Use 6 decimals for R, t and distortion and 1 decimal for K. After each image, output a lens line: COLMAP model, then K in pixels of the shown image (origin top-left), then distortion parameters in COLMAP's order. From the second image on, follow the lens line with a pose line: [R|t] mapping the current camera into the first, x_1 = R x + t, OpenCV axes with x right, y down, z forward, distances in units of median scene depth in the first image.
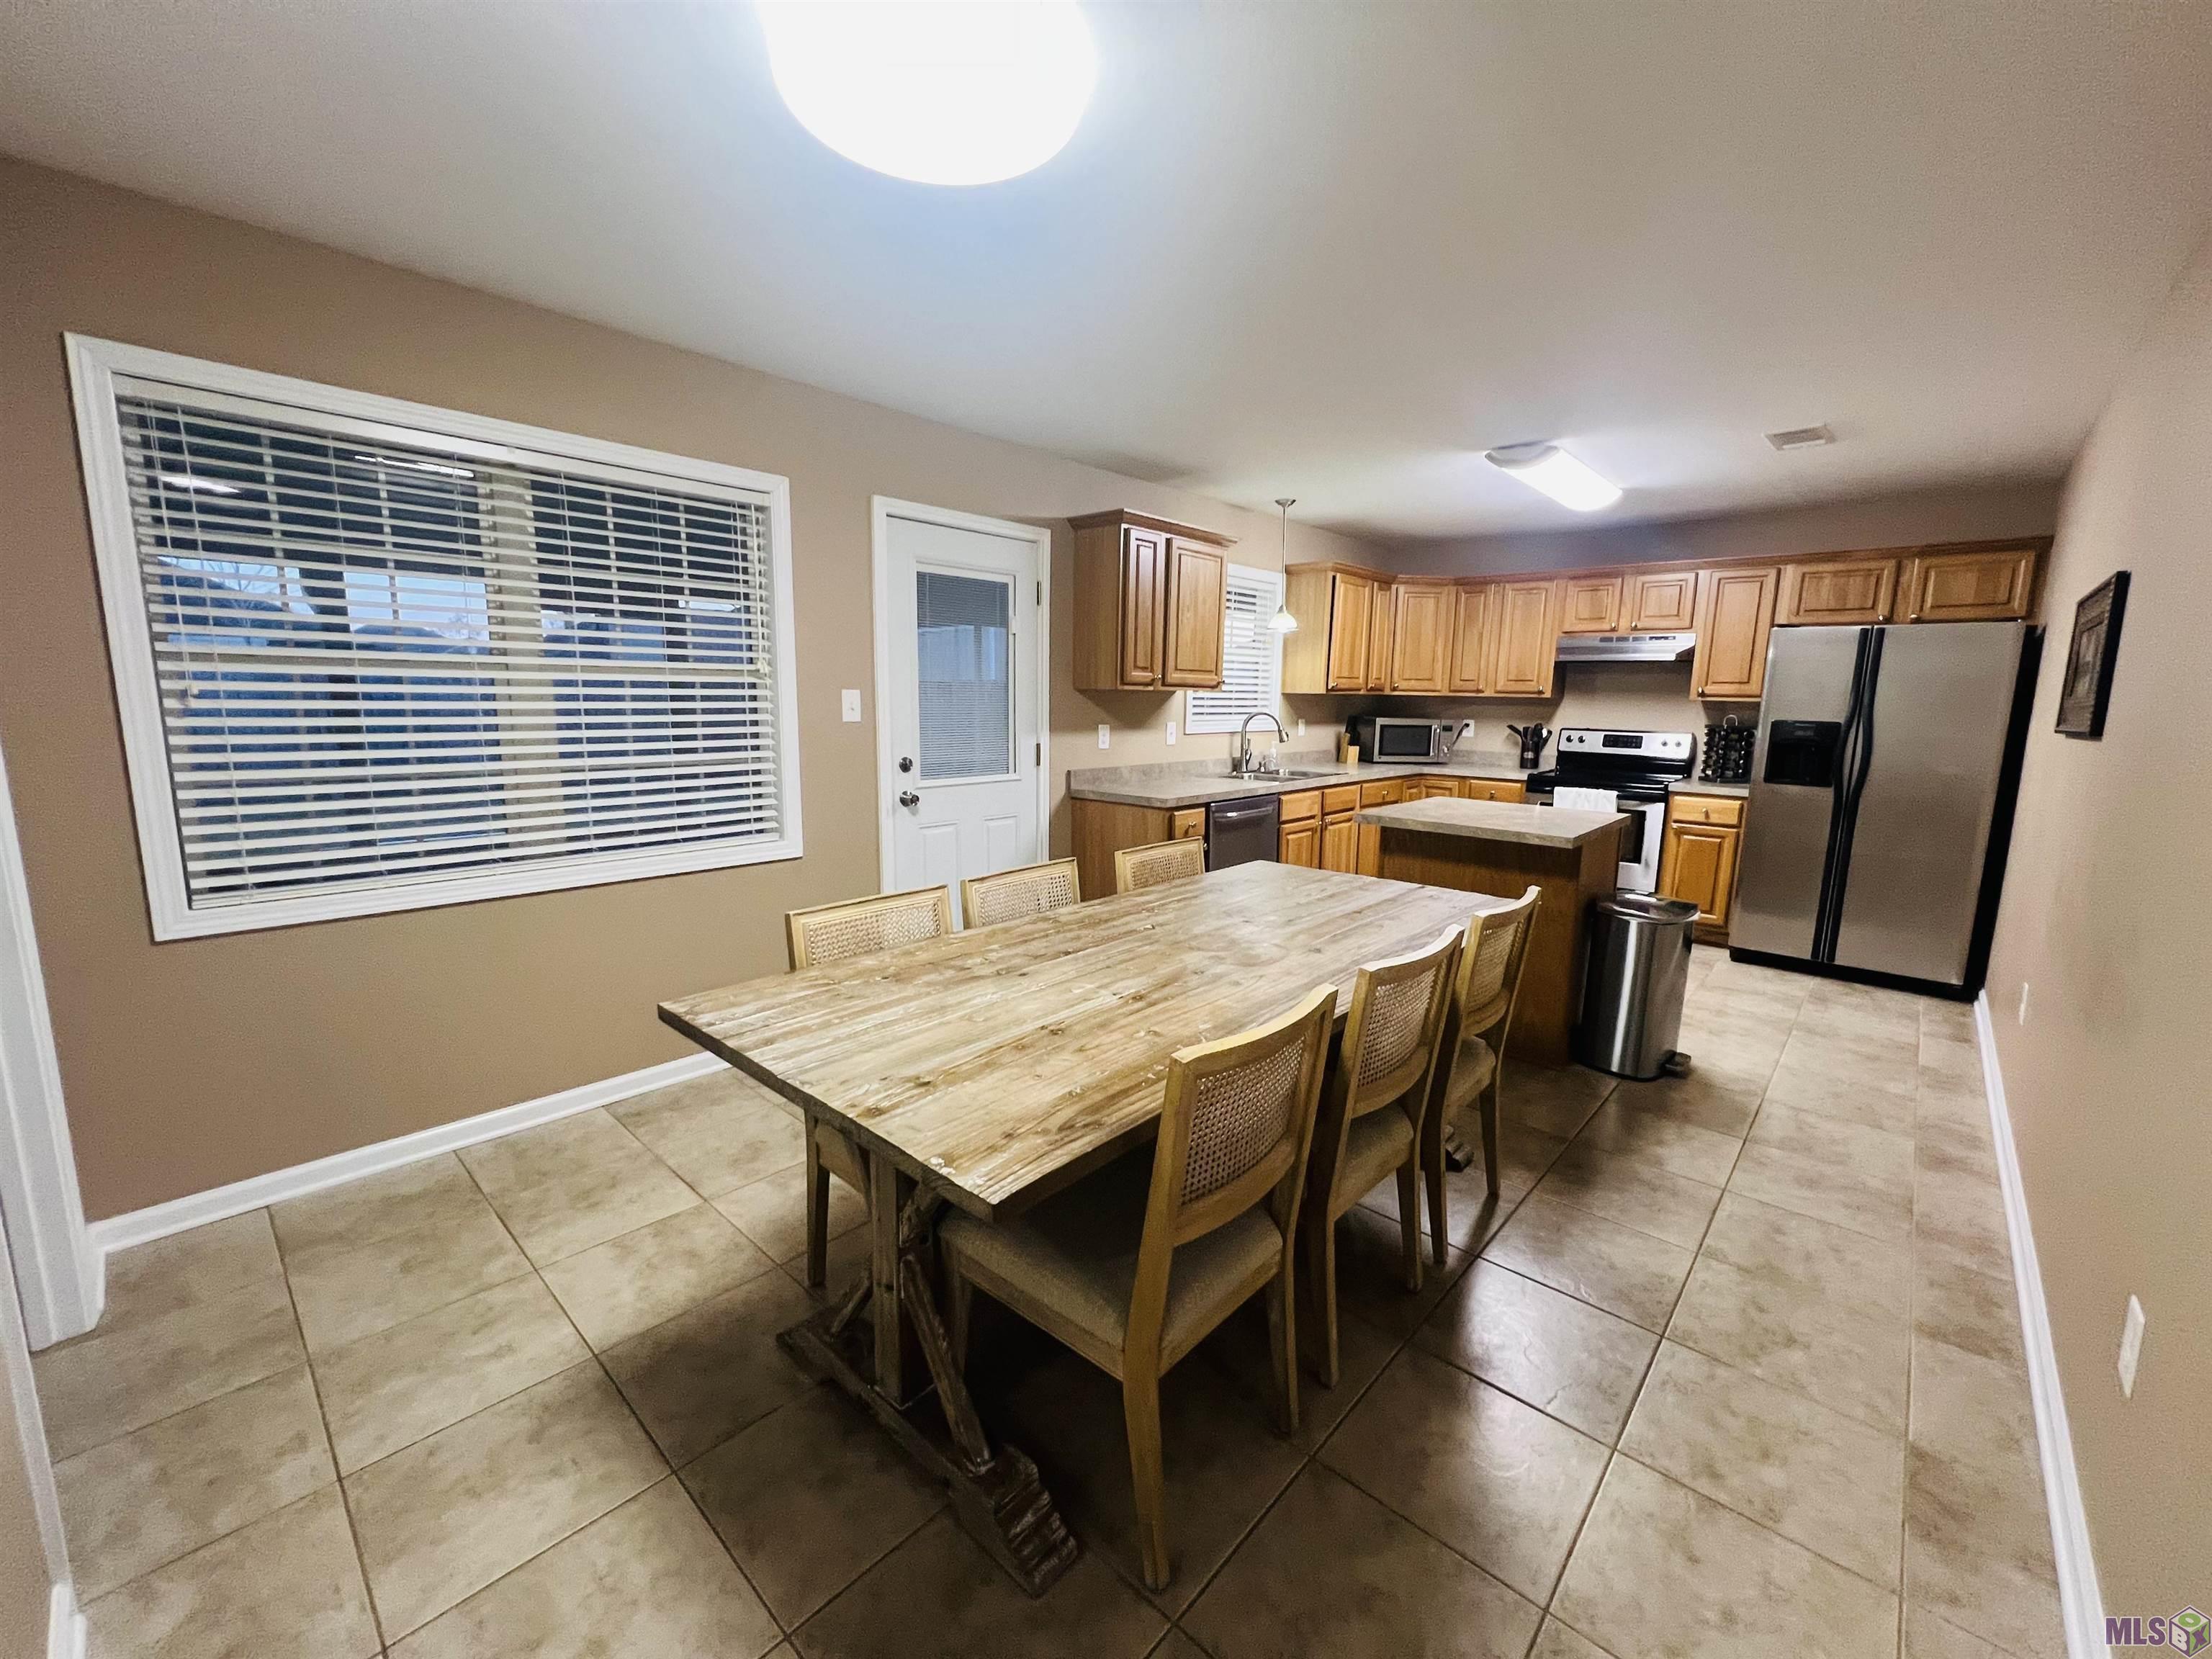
lens RADIAL K [[888.0, 0, 1106.0], [0, 888.0, 829.5], [0, 0, 1]] dist [0.000343, 0.000107]
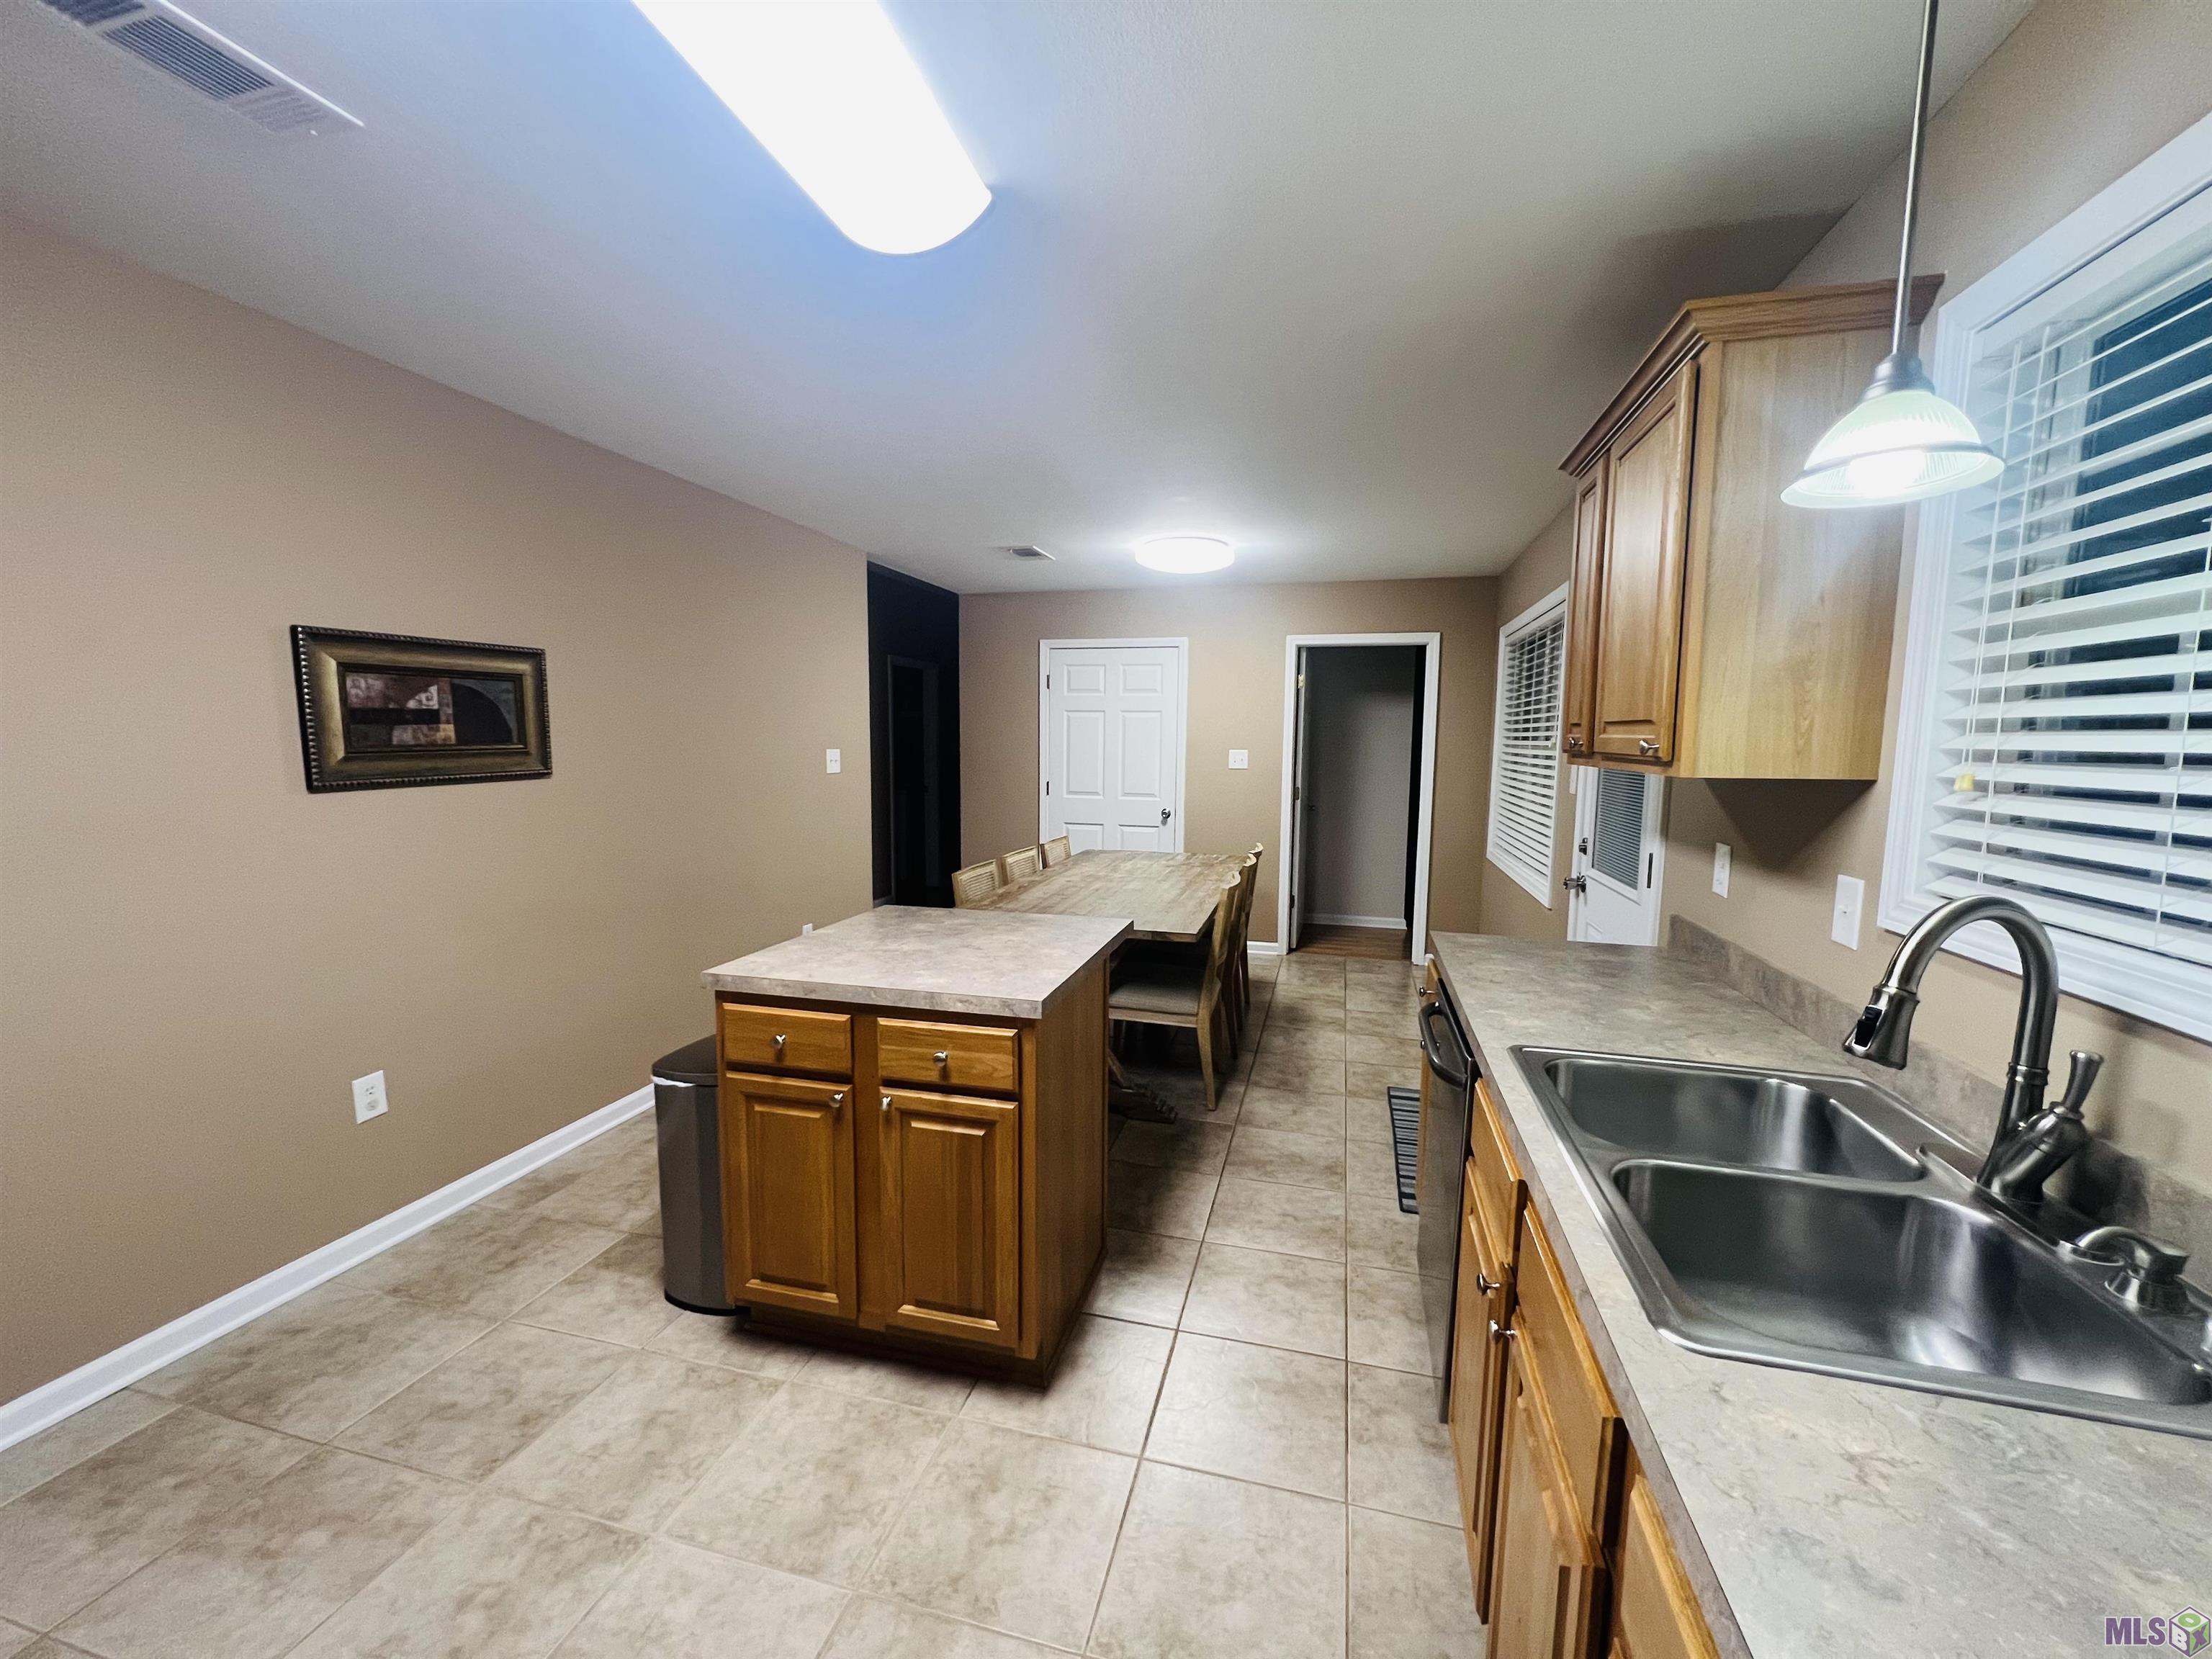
lens RADIAL K [[888.0, 0, 1106.0], [0, 888.0, 829.5], [0, 0, 1]] dist [0.000343, 0.000107]
pose [[-0.886631, 0.023742, -0.461868, 1.022296], [-0.096161, 0.967391, 0.234324, -0.424982], [0.452370, 0.252173, -0.855435, 2.579588]]
